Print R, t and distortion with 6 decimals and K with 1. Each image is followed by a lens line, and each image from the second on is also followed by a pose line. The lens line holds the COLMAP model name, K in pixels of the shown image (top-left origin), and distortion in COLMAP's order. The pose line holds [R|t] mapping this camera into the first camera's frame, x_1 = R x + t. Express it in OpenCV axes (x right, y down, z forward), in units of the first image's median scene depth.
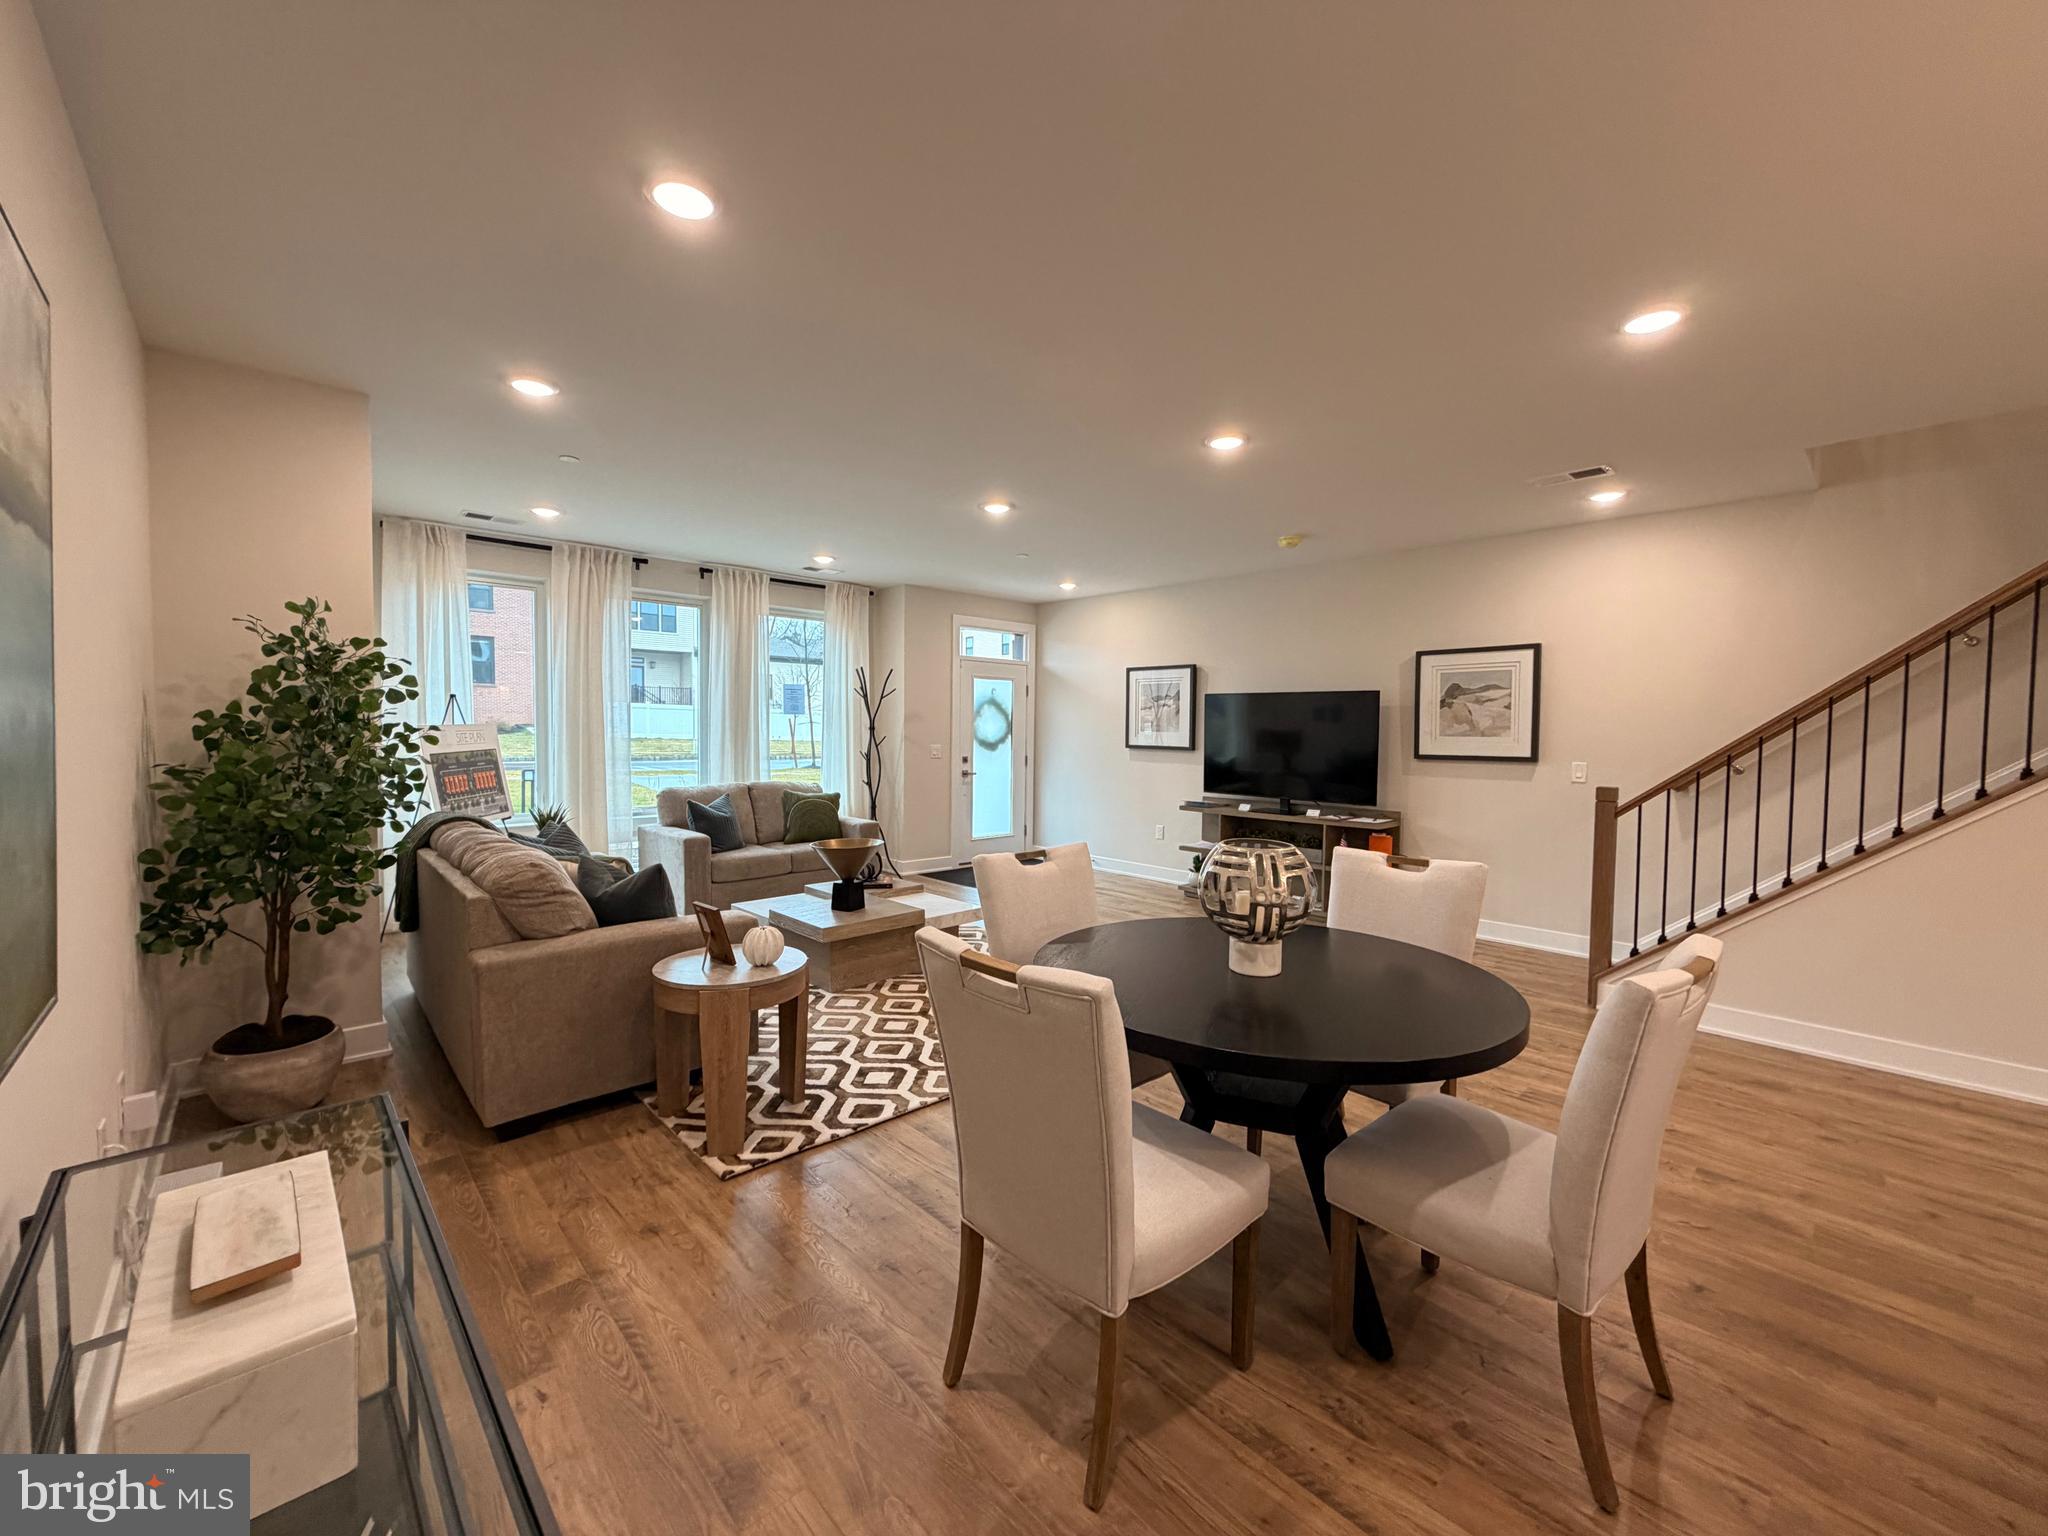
lens RADIAL K [[810.8, 0, 1019.5], [0, 810.8, 766.7], [0, 0, 1]] dist [0.000436, -0.000053]
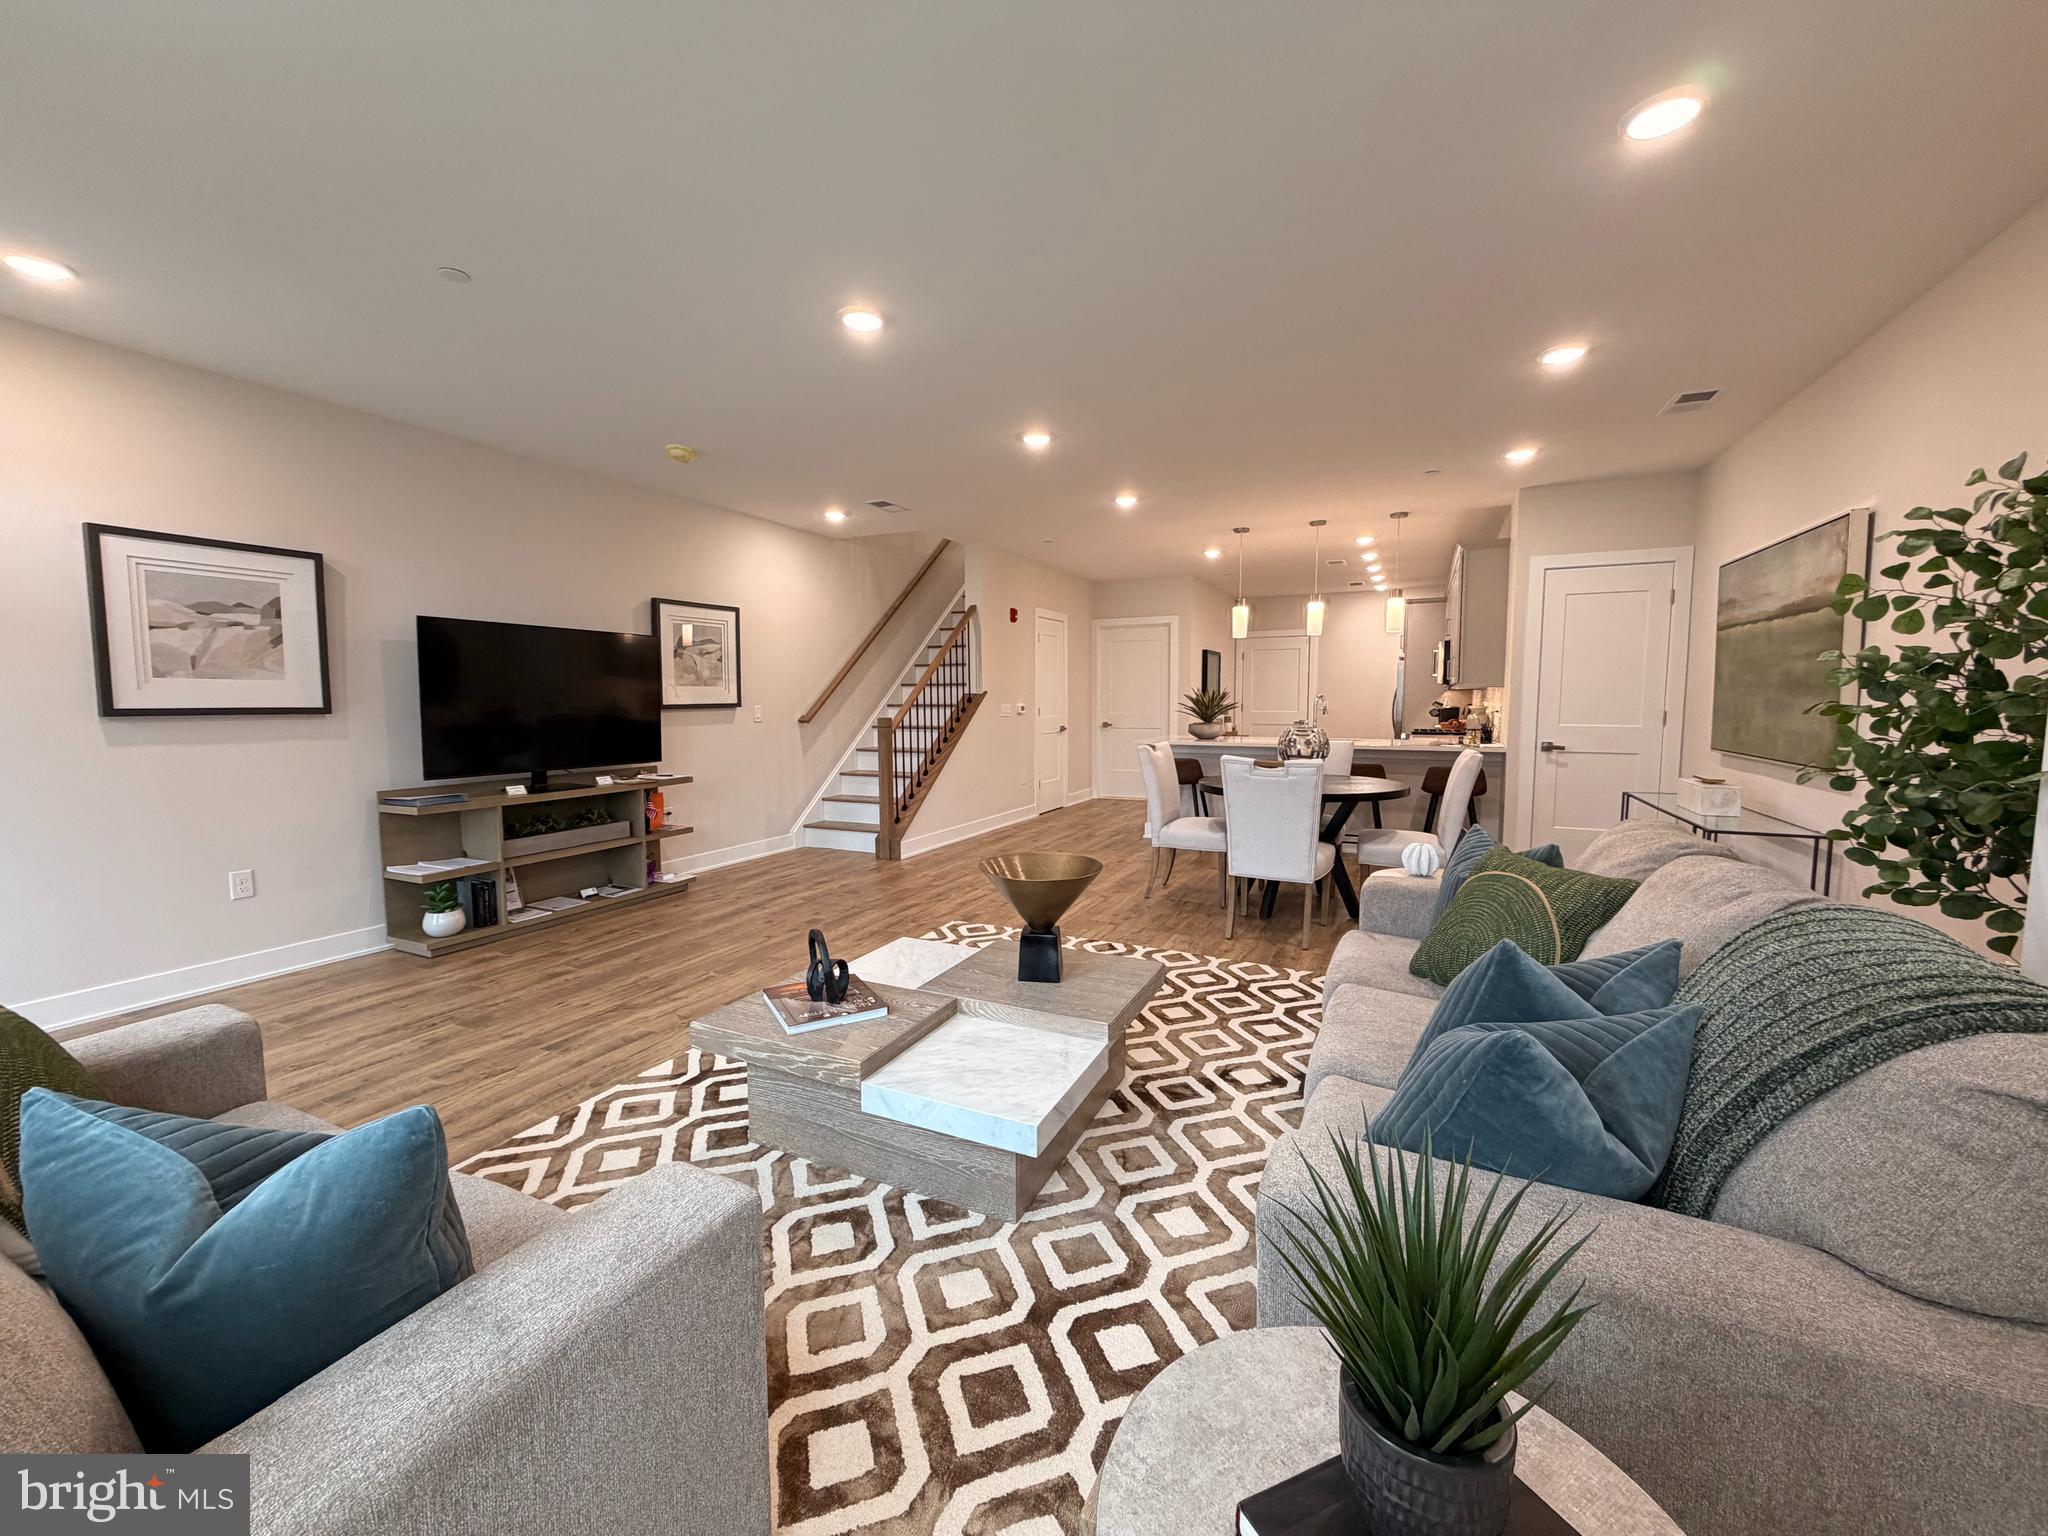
lens RADIAL K [[810.8, 0, 1019.5], [0, 810.8, 766.7], [0, 0, 1]] dist [0.000436, -0.000053]
pose [[-0.358259, -0.091216, 0.929155, -0.926683], [0.043160, 0.992534, 0.114080, -0.054224], [-0.932624, 0.080972, -0.351647, 1.521004]]
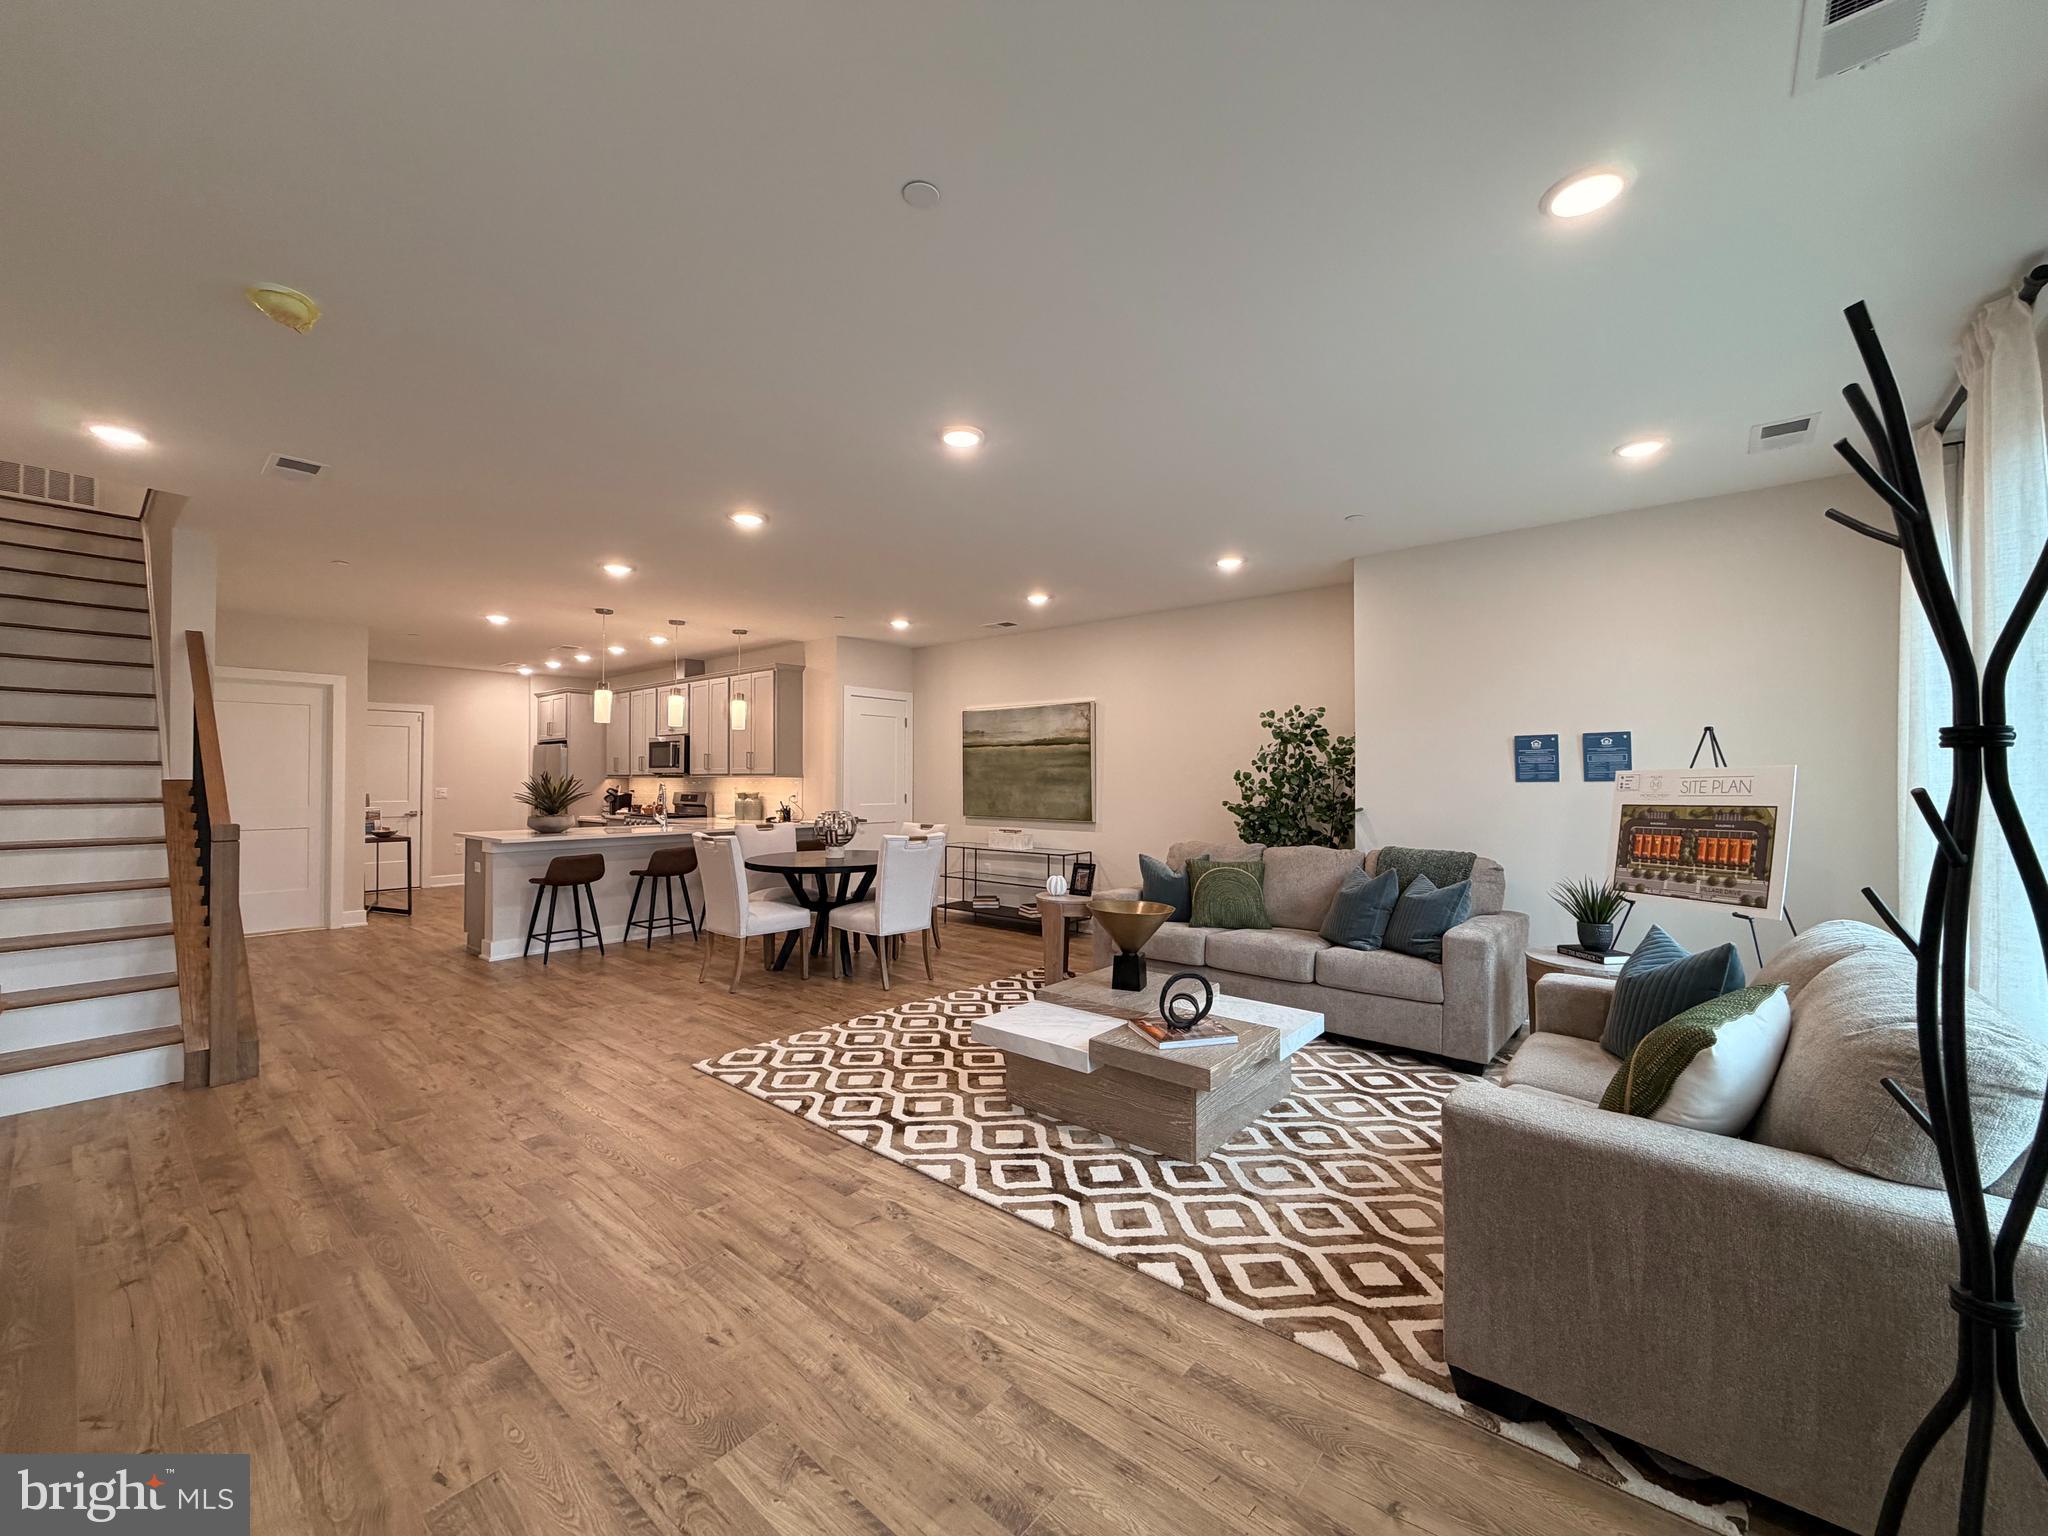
lens RADIAL K [[810.8, 0, 1019.5], [0, 810.8, 766.7], [0, 0, 1]] dist [0.000436, -0.000053]
pose [[-0.992703, -0.015289, -0.119615, 0.001733], [-0.018983, 0.999376, 0.029801, -0.090066], [0.119085, 0.031854, -0.992373, 2.258878]]
